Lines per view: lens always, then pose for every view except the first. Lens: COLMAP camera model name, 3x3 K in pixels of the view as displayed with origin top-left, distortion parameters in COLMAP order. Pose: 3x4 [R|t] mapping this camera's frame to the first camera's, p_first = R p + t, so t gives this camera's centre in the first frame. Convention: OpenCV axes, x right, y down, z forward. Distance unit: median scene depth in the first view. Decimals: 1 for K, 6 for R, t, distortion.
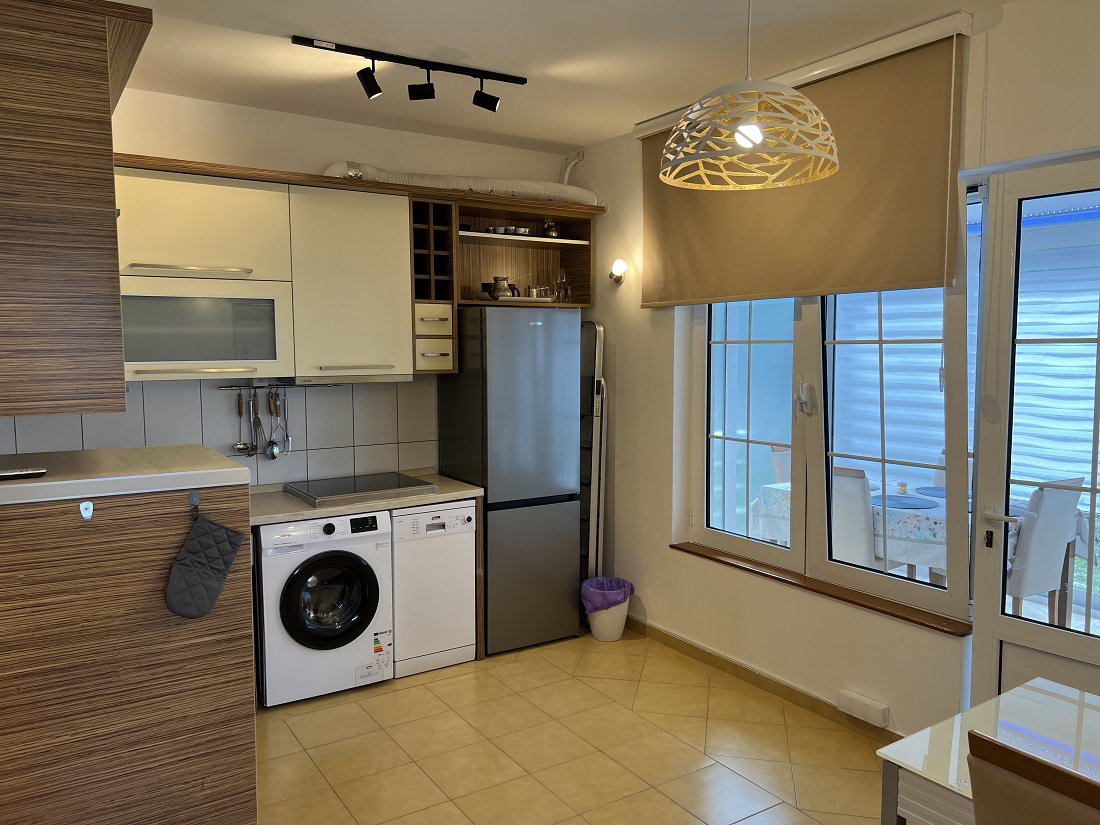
lens RADIAL K [[817.2, 0, 550.0], [0, 817.2, 412.5], [0, 0, 1]] dist [0.008453, -0.000768]
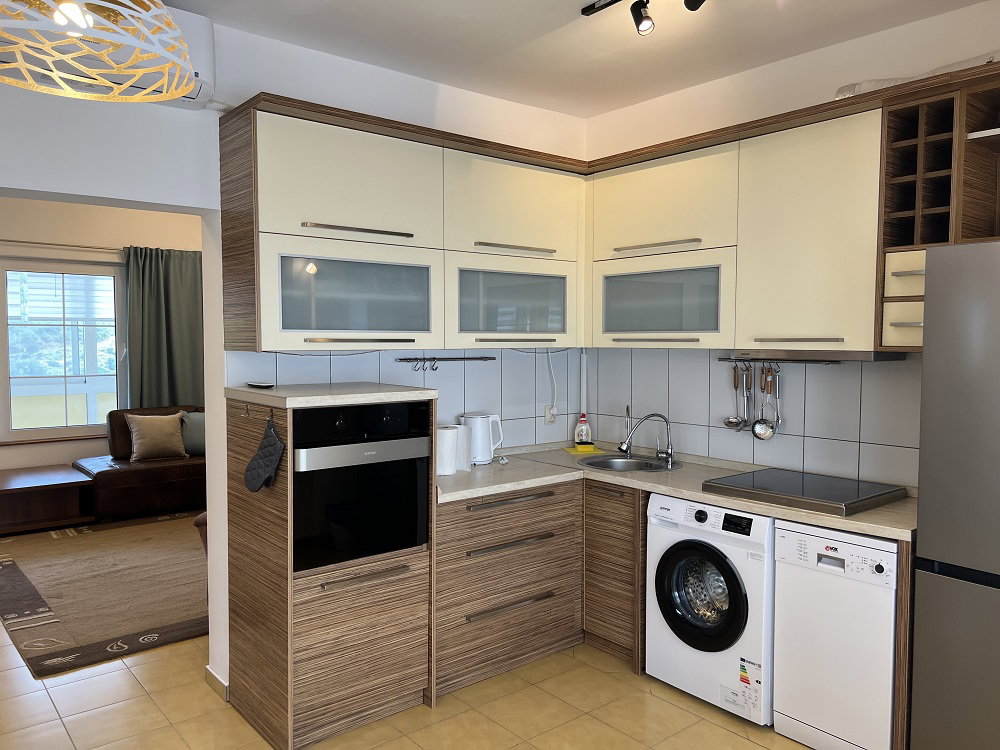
lens RADIAL K [[741.7, 0, 500.0], [0, 741.7, 375.0], [0, 0, 1]] dist [-0.007443, -0.003528]
pose [[0.106699, 0.055476, -0.992742, 0.464028], [-0.082994, 0.995455, 0.046707, -0.029919], [0.990821, 0.077408, 0.110819, 0.614887]]
